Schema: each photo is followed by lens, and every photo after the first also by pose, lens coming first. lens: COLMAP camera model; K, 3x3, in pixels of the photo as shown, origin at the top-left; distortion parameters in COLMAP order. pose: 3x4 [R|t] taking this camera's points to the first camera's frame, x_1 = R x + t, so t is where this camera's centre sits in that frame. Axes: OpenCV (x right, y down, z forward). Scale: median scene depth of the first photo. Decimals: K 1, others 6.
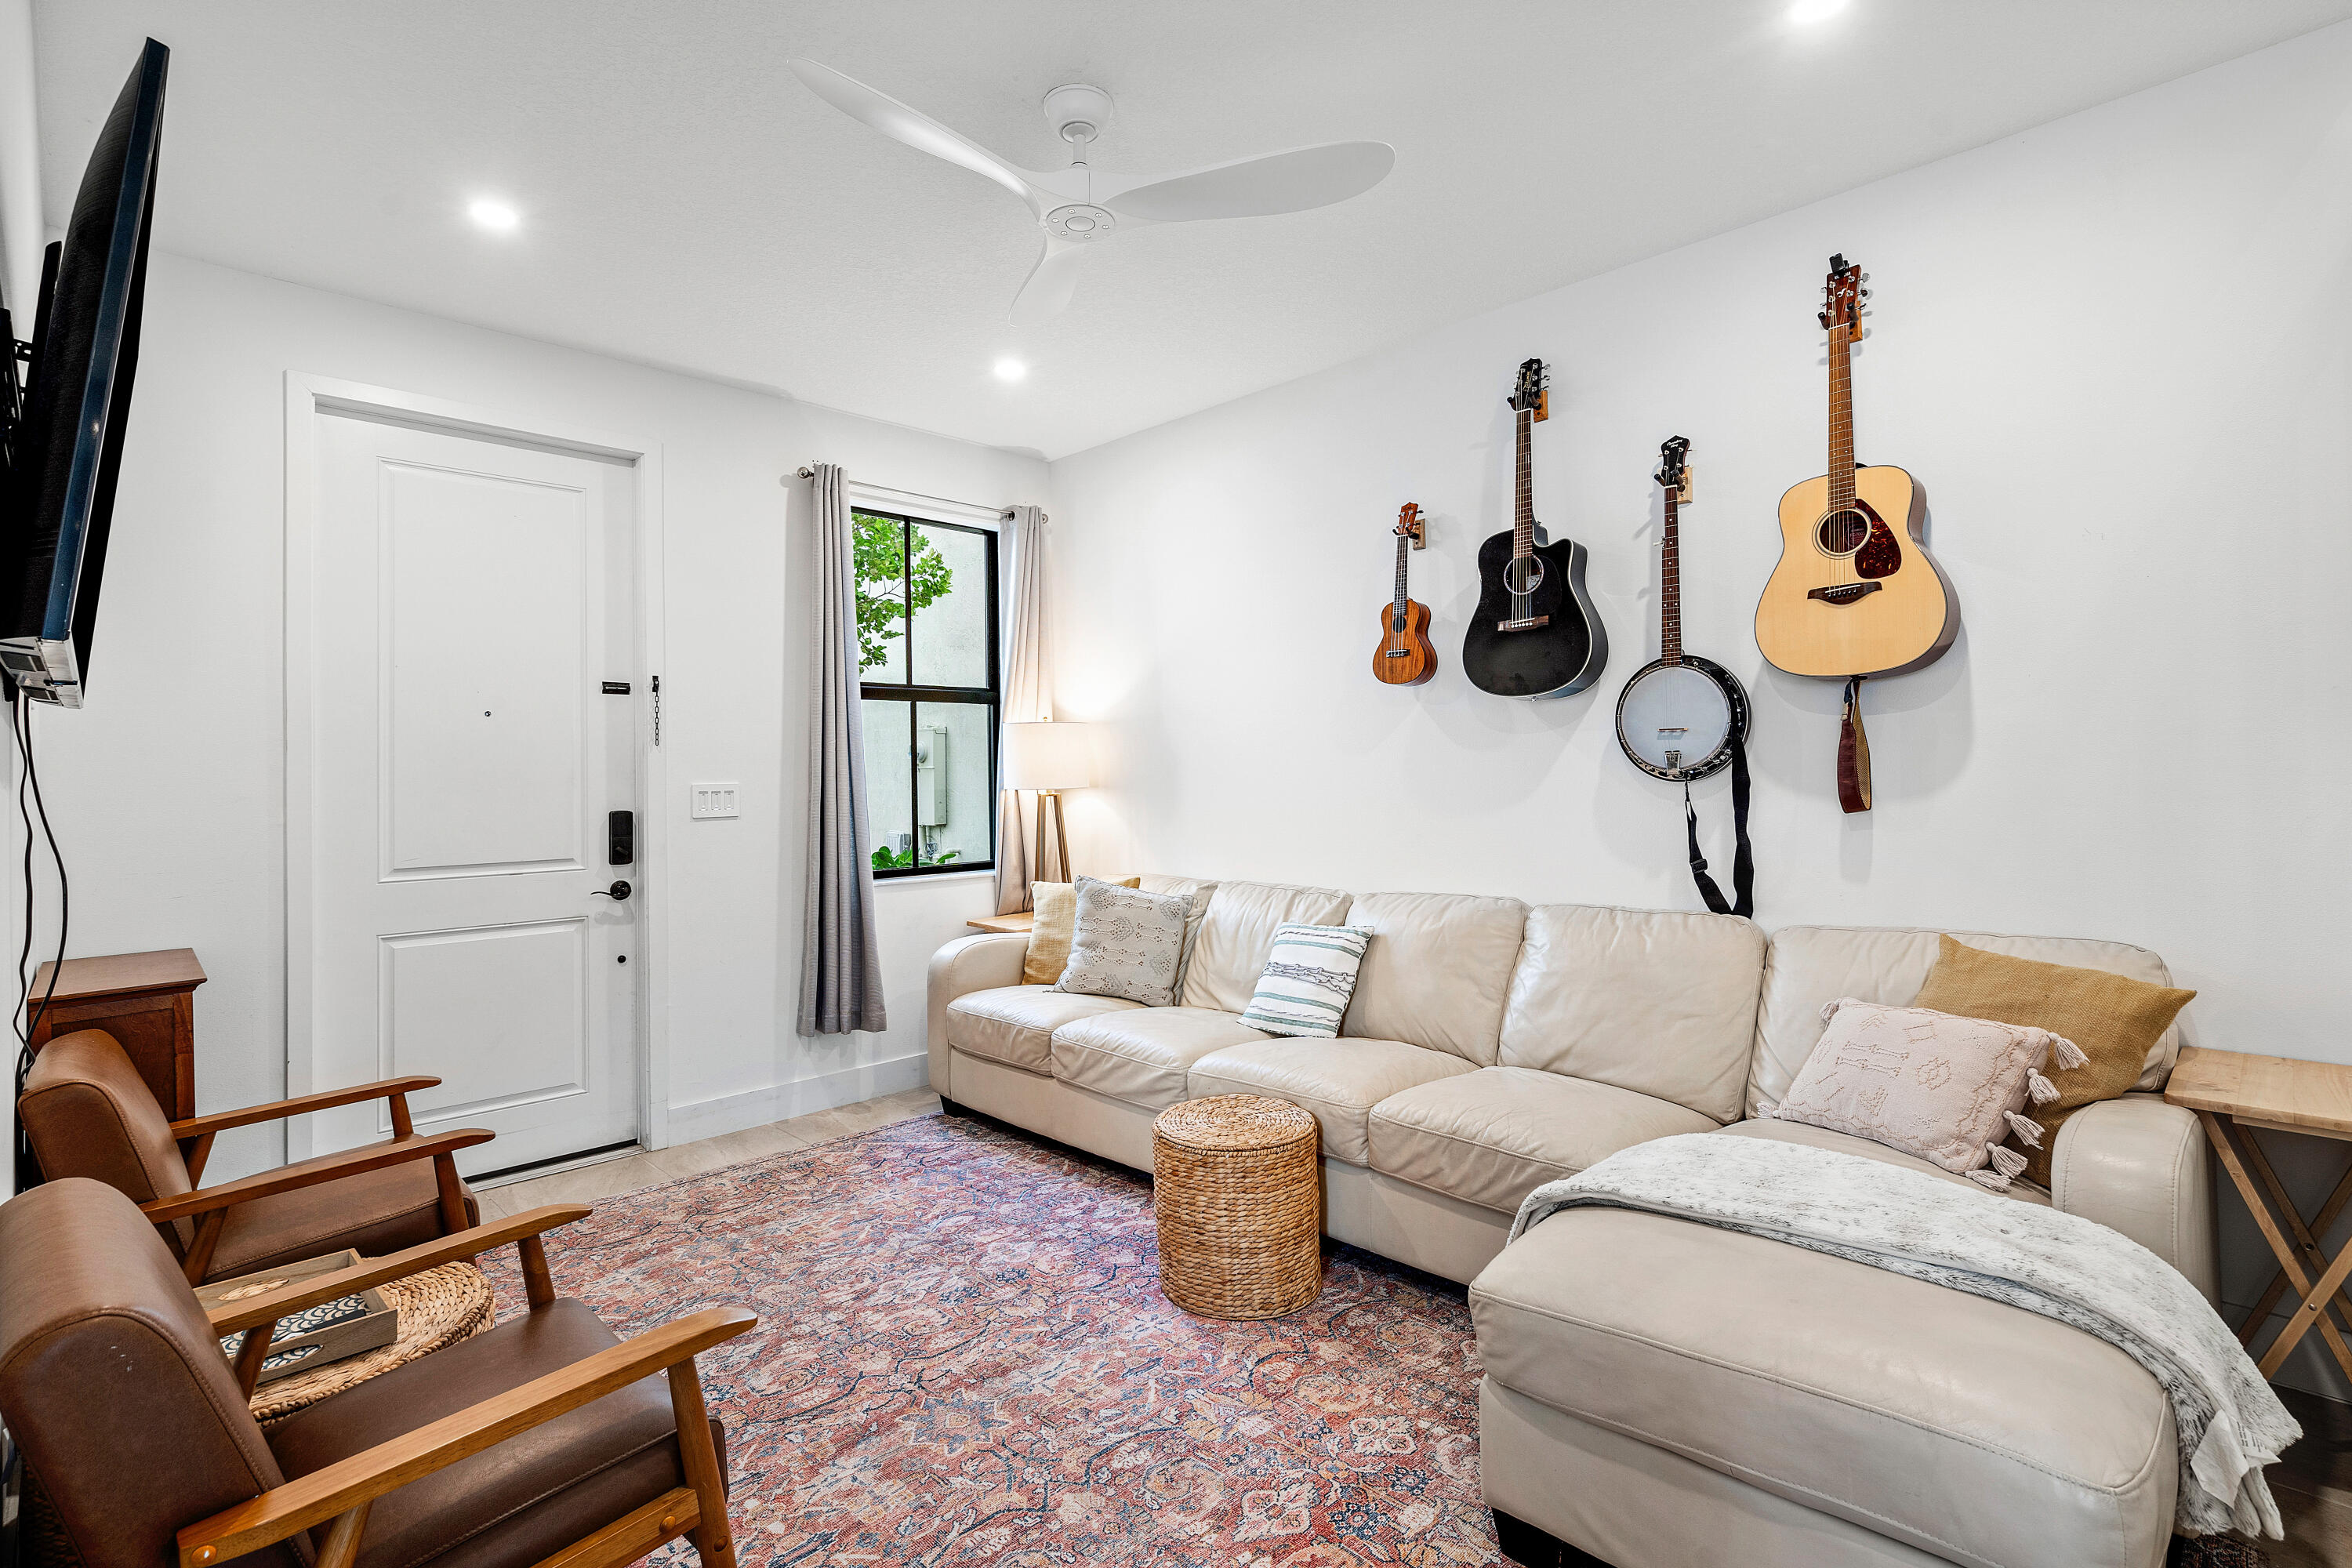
lens RADIAL K [[1116.3, 0, 1178.2], [0, 1116.3, 776.7], [0, 0, 1]] dist [0.004924, 0.001682]
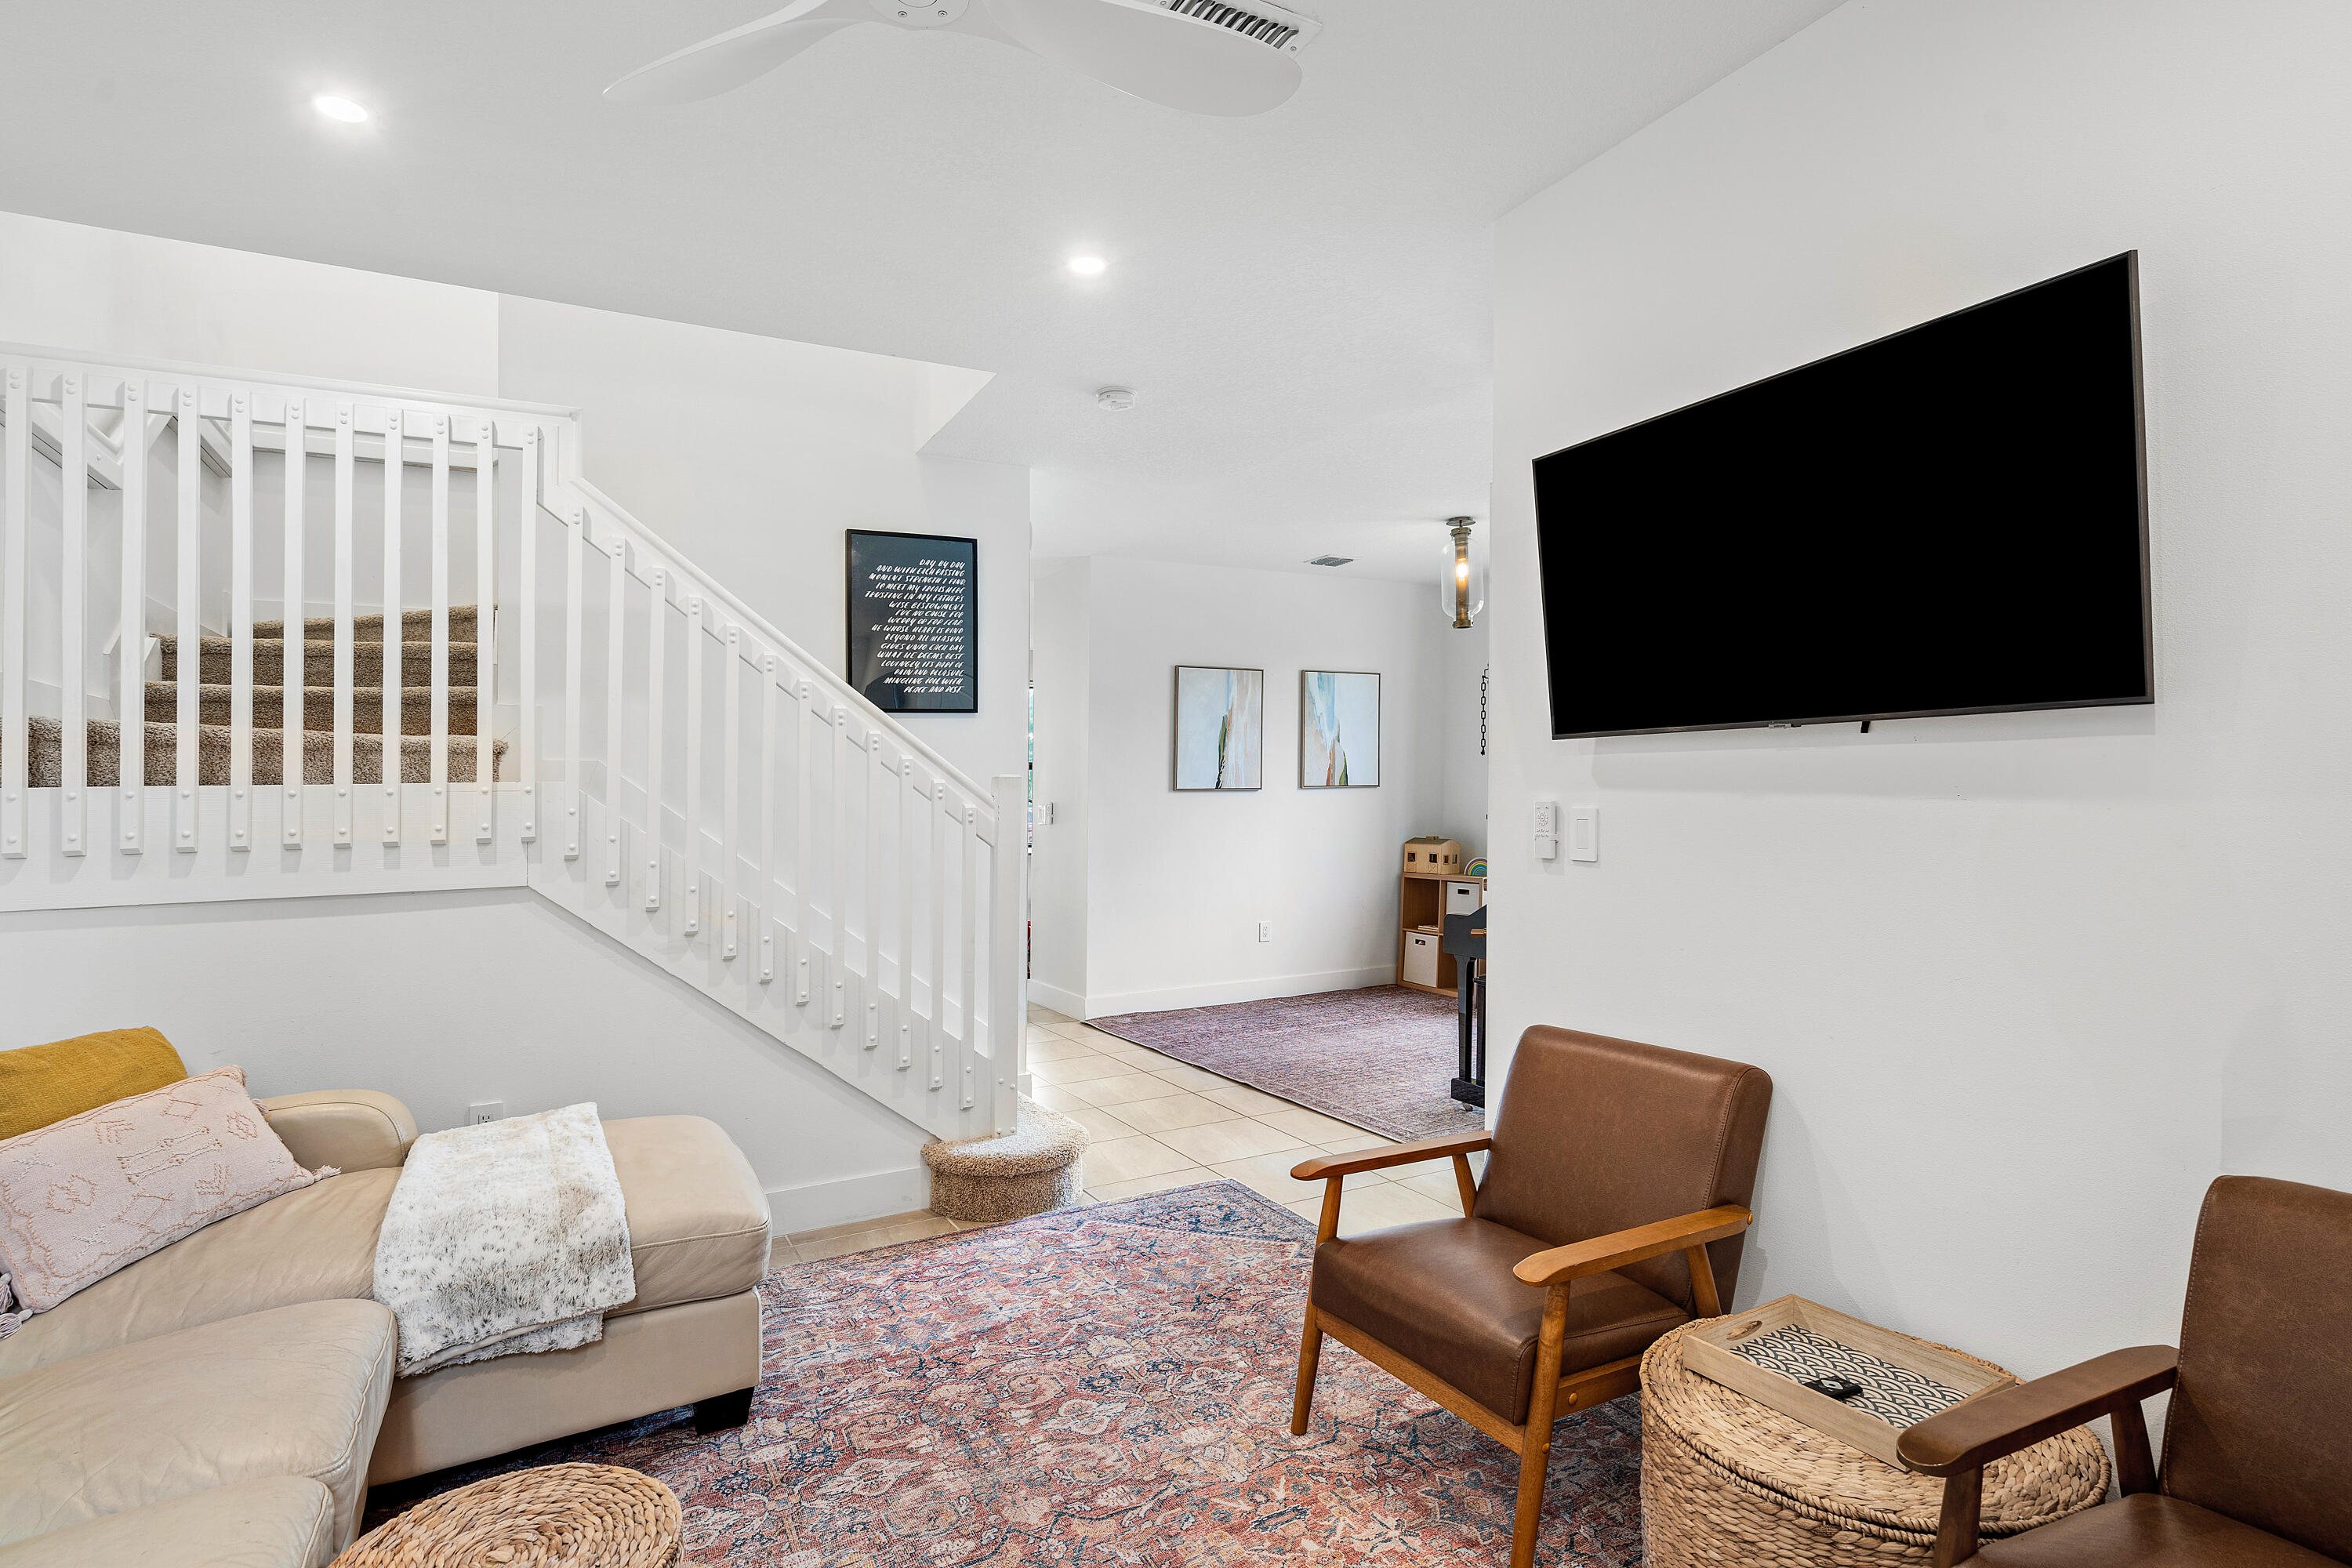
lens RADIAL K [[1166.6, 0, 1177.0], [0, 1166.6, 794.3], [0, 0, 1]] dist [-0.001333, -0.000038]
pose [[-0.959877, 0.034830, 0.278251, -0.560580], [0.030876, 0.999351, -0.018581, 0.004526], [-0.278718, -0.009244, -0.960329, 2.053854]]
